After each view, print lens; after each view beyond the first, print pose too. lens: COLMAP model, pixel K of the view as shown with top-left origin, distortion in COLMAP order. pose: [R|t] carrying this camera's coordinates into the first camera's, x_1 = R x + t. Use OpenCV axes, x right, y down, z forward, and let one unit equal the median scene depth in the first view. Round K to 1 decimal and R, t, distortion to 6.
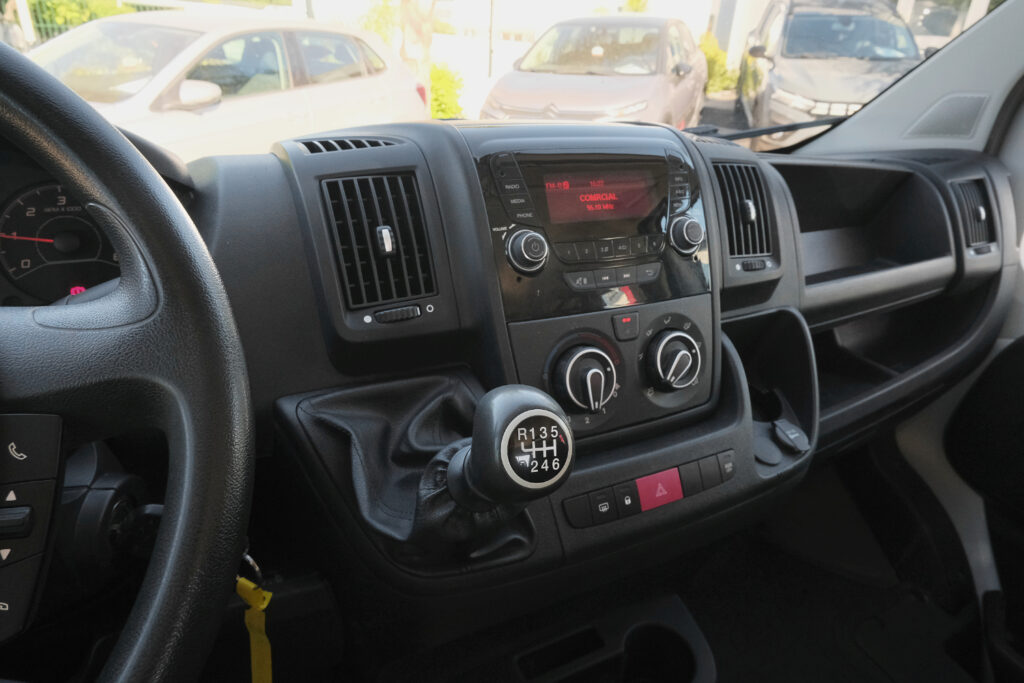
lens RADIAL K [[640.0, 0, 512.0], [0, 640.0, 341.5], [0, 0, 1]] dist [-0.004042, -0.001791]
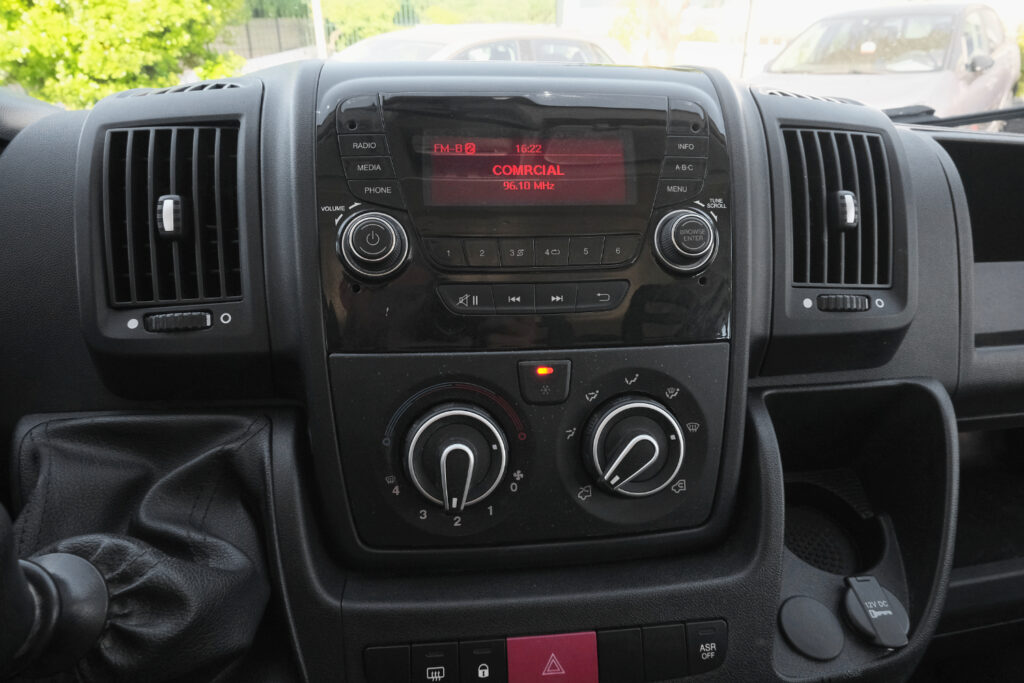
lens RADIAL K [[640.0, 0, 512.0], [0, 640.0, 341.5], [0, 0, 1]] dist [-0.004042, -0.001791]
pose [[0.929478, 0.113674, -0.350926, 0.299539], [-0.119695, 0.992800, 0.004564, -0.049656], [0.348918, 0.037762, 0.936392, 0.345249]]
